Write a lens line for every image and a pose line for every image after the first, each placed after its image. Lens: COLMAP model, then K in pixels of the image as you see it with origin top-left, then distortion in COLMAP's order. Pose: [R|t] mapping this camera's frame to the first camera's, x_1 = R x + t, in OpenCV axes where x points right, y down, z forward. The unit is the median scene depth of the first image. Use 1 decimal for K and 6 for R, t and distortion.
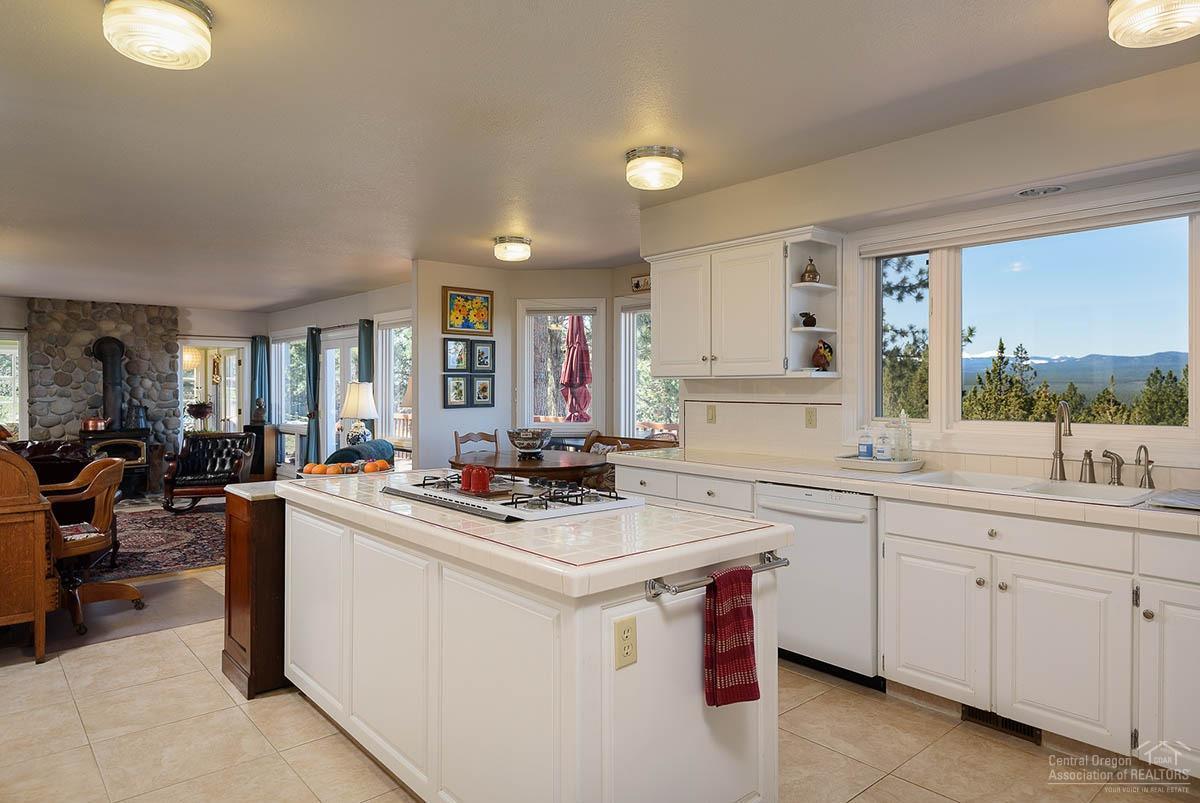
lens RADIAL K [[769.6, 0, 604.8], [0, 769.6, 398.0], [0, 0, 1]] dist [0.021613, -0.005462]
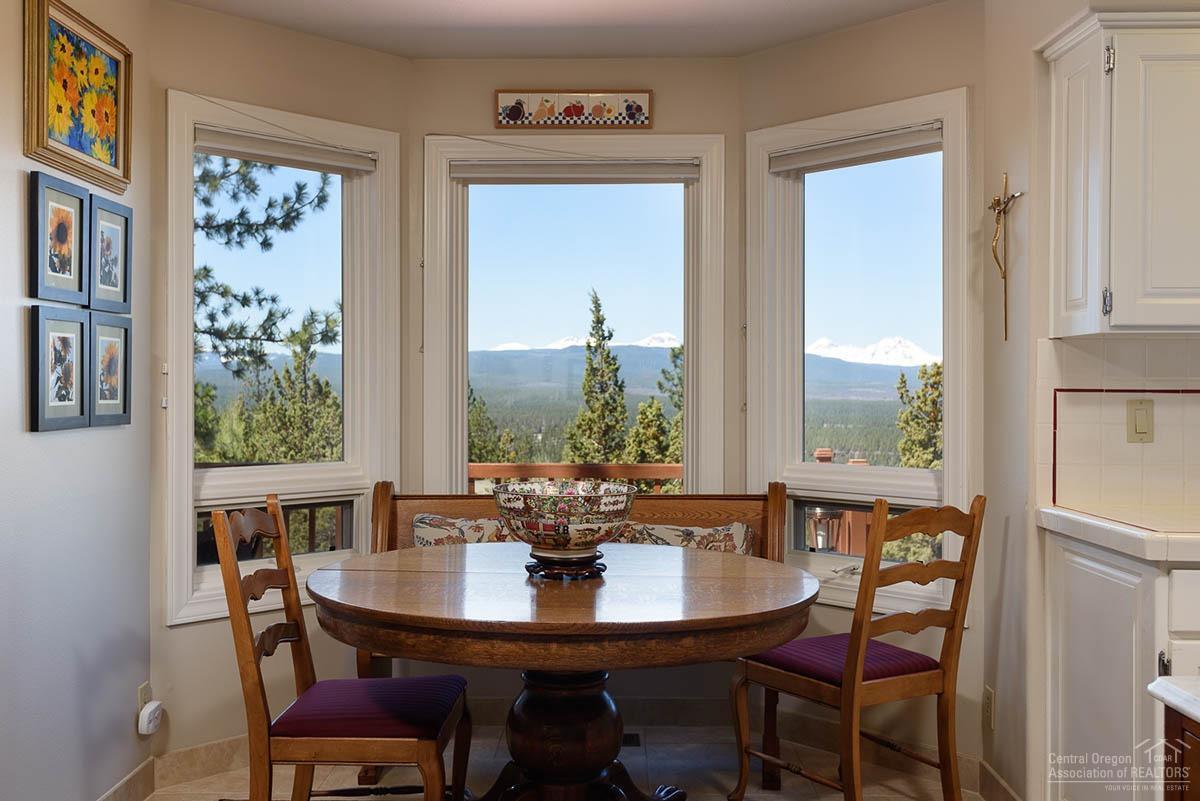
lens RADIAL K [[1153.8, 0, 601.5], [0, 1153.8, 399.1], [0, 0, 1]] dist [-0.015429, 0.000000]
pose [[0.624573, -0.005124, 0.780950, -0.268261], [0.015214, 0.999869, -0.005607, 0.004809], [-0.780819, 0.015383, 0.624568, 0.397440]]
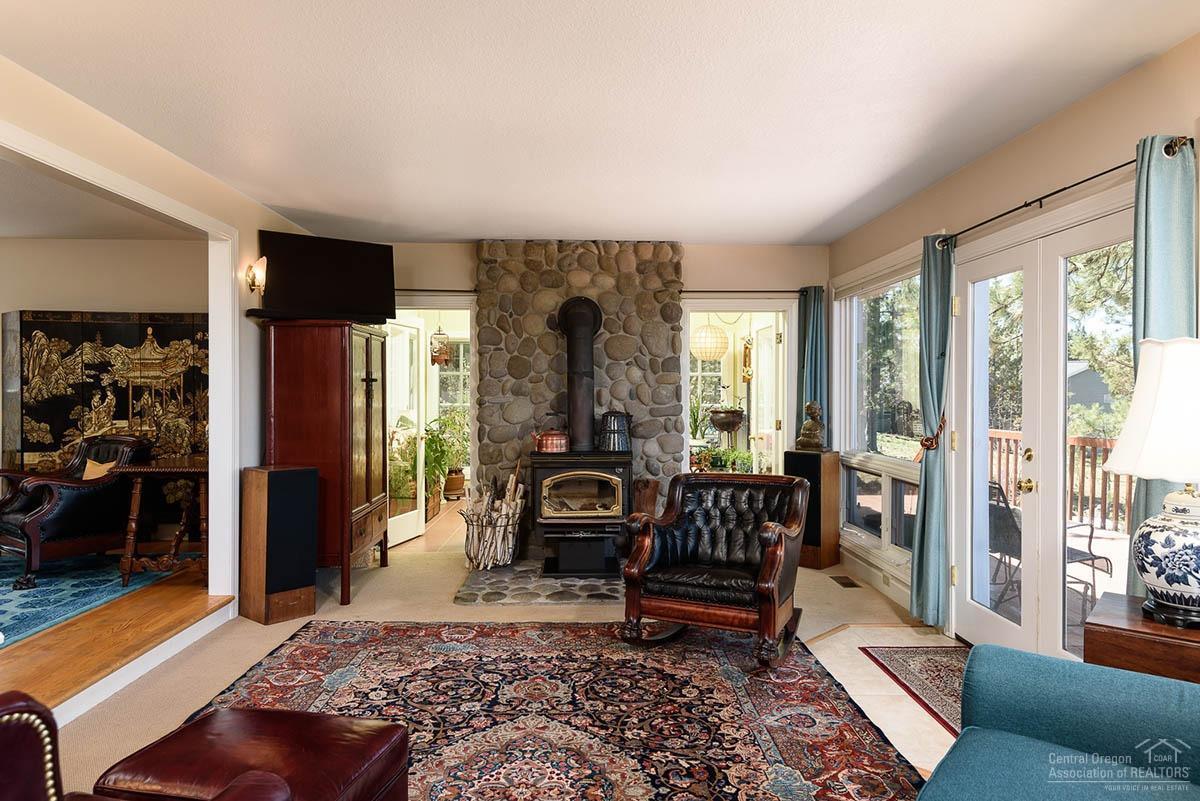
lens RADIAL K [[769.6, 0, 604.6], [0, 769.6, 396.5], [0, 0, 1]] dist [0.021613, -0.005462]
pose [[0.783843, 0.003743, -0.620948, -0.249131], [-0.013073, 0.999860, -0.010476, 0.004818], [0.620821, 0.016330, 0.783782, 0.537356]]
